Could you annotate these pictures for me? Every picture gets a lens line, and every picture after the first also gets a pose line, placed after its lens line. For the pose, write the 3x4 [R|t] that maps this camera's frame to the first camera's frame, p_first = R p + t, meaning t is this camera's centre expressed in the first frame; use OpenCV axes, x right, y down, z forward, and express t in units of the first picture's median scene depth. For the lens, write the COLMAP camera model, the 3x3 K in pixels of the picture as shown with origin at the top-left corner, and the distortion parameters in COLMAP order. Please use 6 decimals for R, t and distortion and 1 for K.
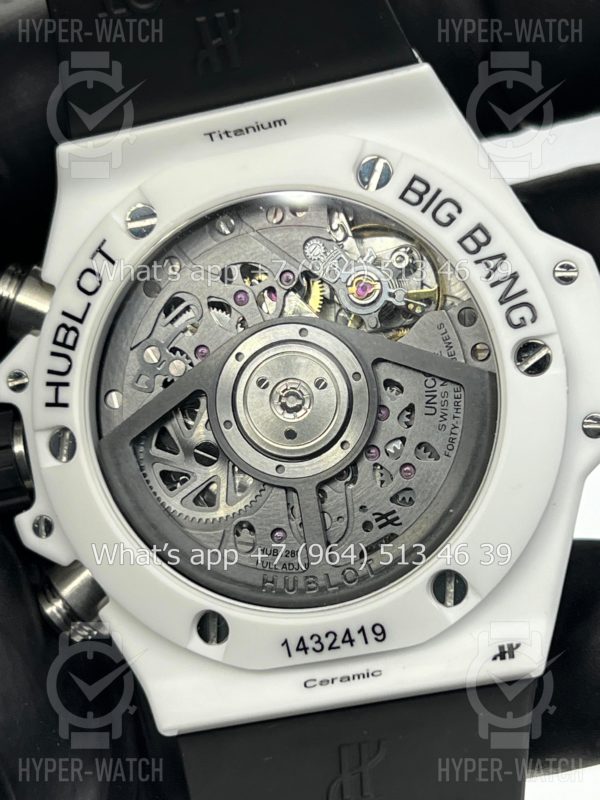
lens RADIAL K [[1899.5, 0, 301.4], [0, 1899.5, 404.5], [0, 0, 1]] dist [0.160109, 0.000000]
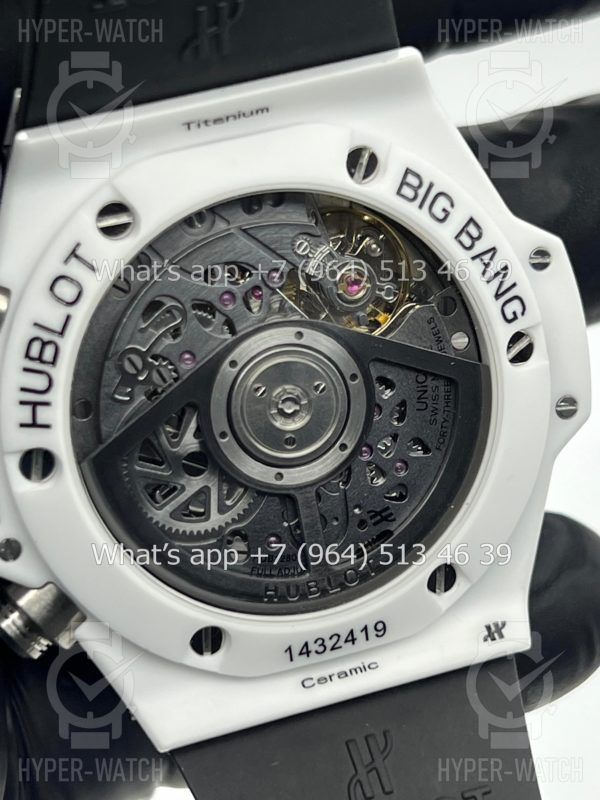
lens RADIAL K [[1899.5, 0, 296.4], [0, 1899.5, 396.3], [0, 0, 1]] dist [0.160109, 0.000000]
pose [[0.919895, -0.084606, 0.382930, -0.369753], [0.014193, 0.982993, 0.183092, -0.183141], [-0.391908, -0.162991, 0.905451, 0.126894]]
